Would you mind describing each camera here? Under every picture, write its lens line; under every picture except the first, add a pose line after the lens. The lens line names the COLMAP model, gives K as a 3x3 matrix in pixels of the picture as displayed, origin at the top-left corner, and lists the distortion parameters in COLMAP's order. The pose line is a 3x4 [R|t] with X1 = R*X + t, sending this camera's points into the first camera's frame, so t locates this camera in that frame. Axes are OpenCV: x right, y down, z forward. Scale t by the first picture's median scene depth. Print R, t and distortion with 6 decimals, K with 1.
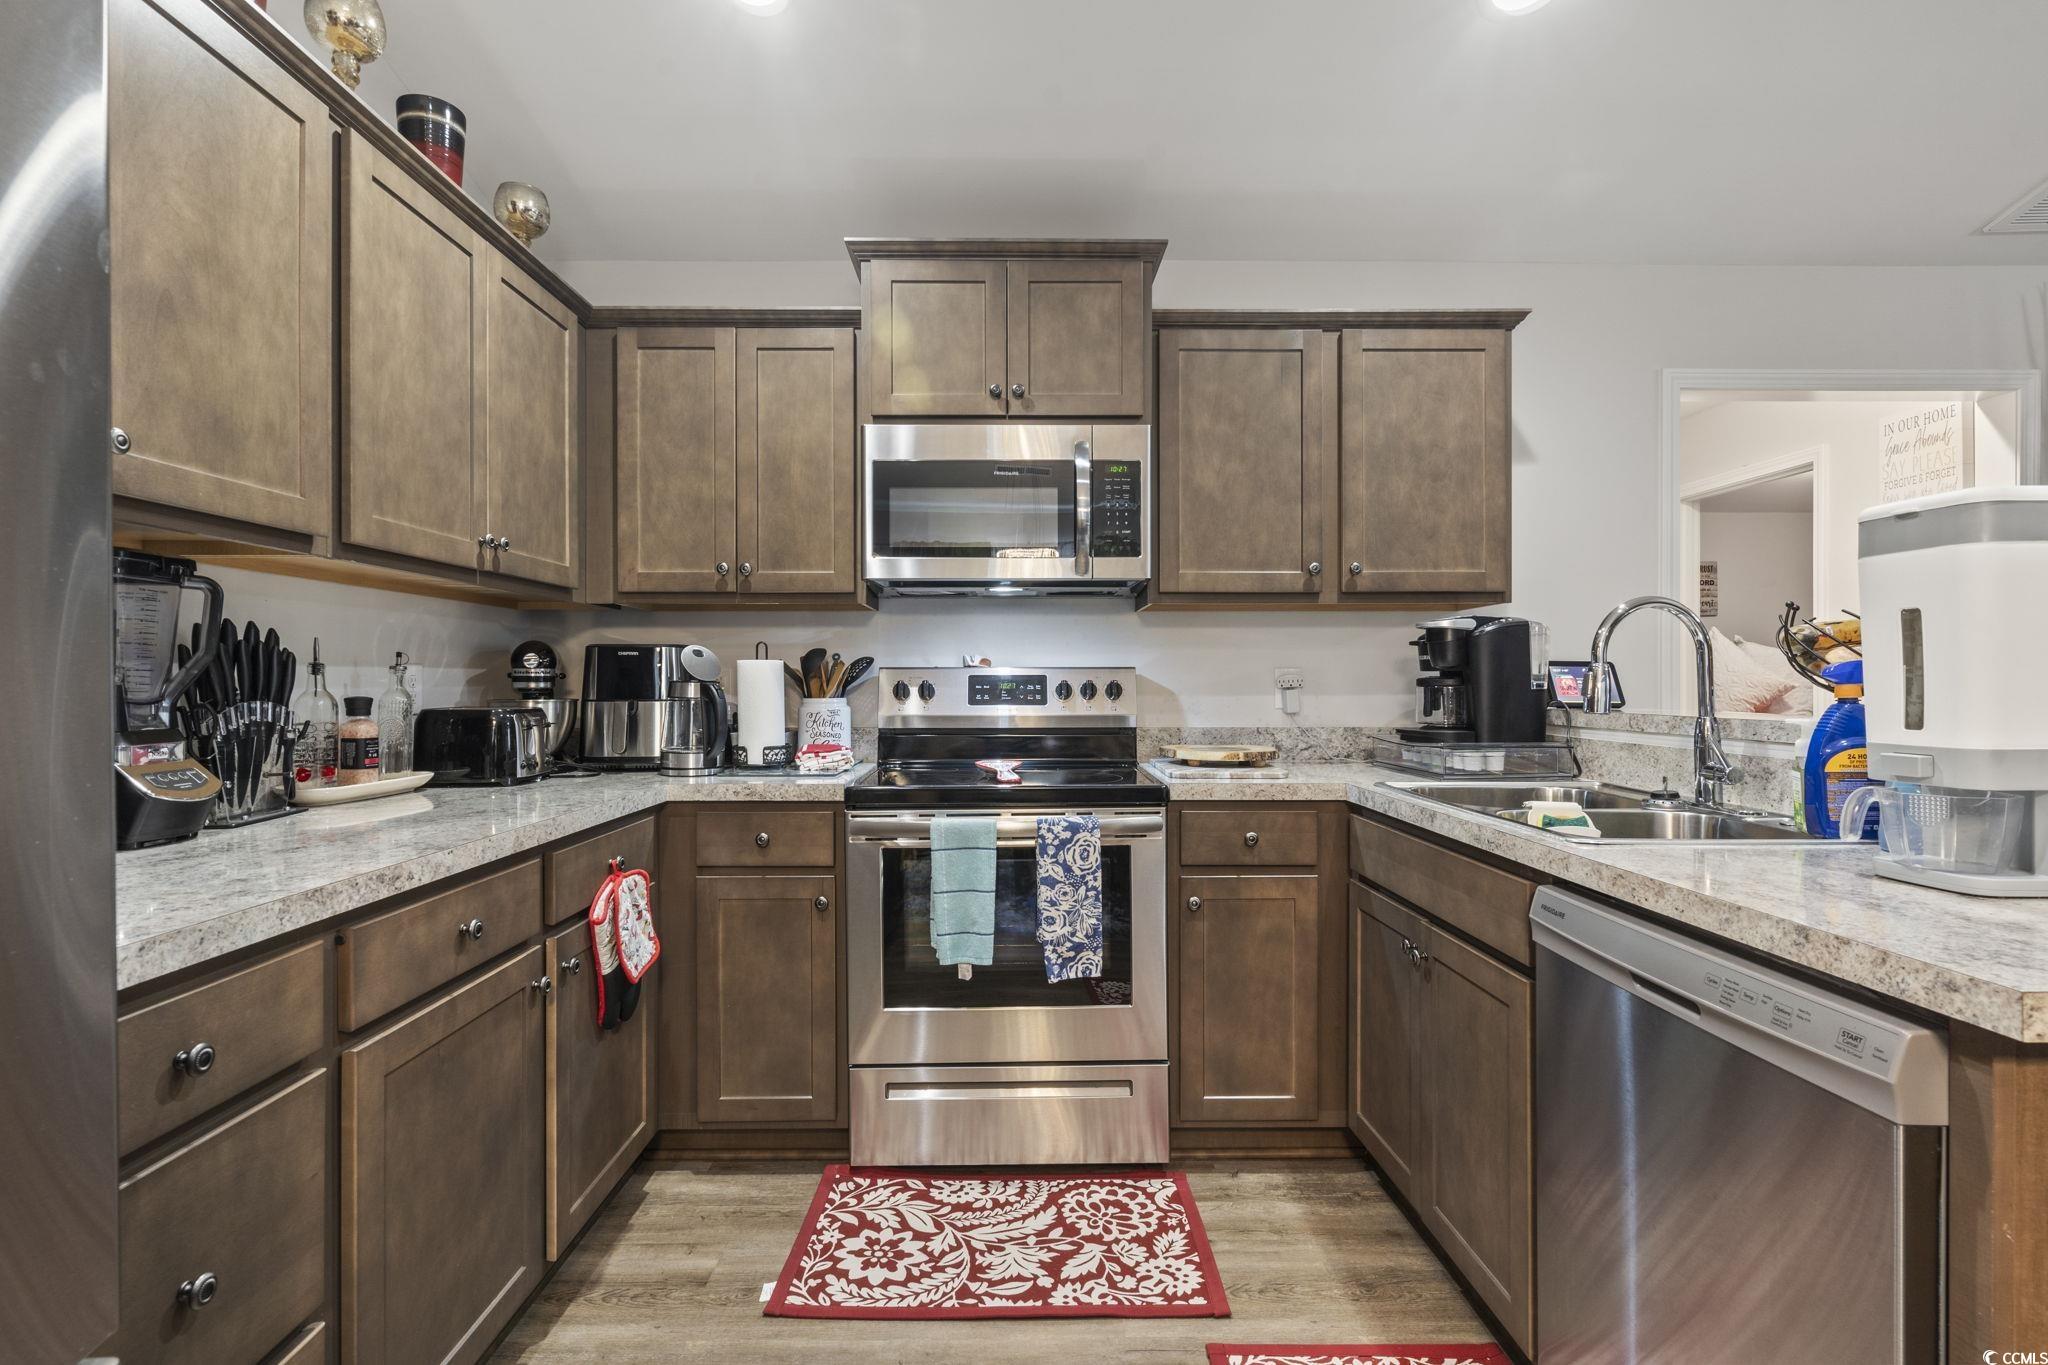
lens RADIAL K [[976.6, 0, 1014.5], [0, 976.6, 680.8], [0, 0, 1]] dist [-0.001844, 0.001749]
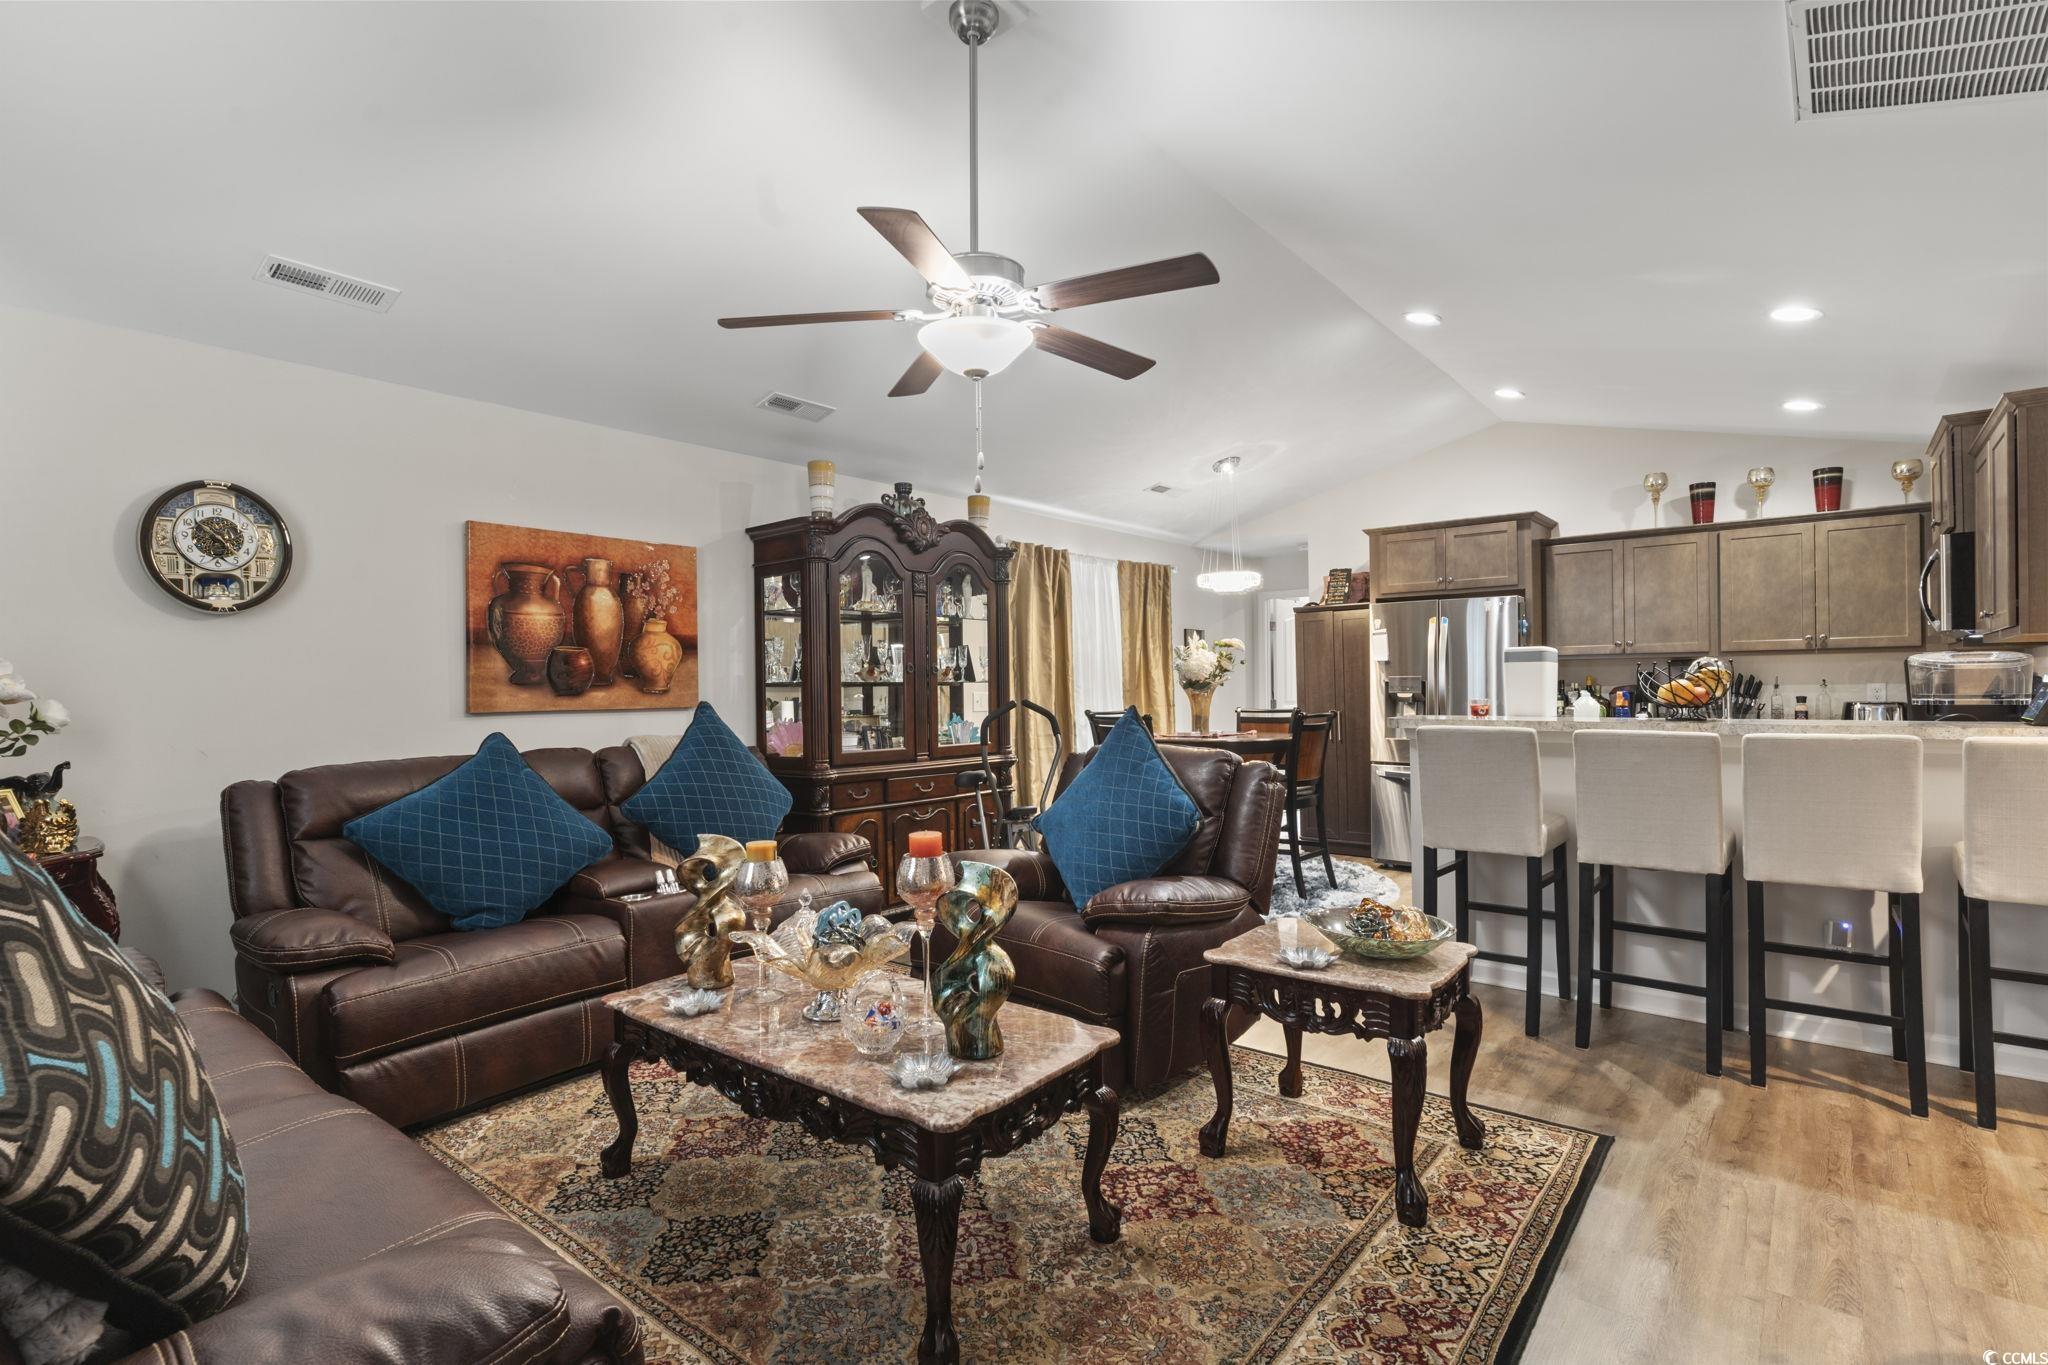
lens RADIAL K [[940.6, 0, 1027.0], [0, 940.6, 688.1], [0, 0, 1]] dist [-0.003156, -0.000297]
pose [[-0.653668, 0.011205, -0.756698, 2.560274], [0.012384, 0.999915, 0.004109, -0.041079], [0.756680, -0.006685, -0.653751, 0.977867]]
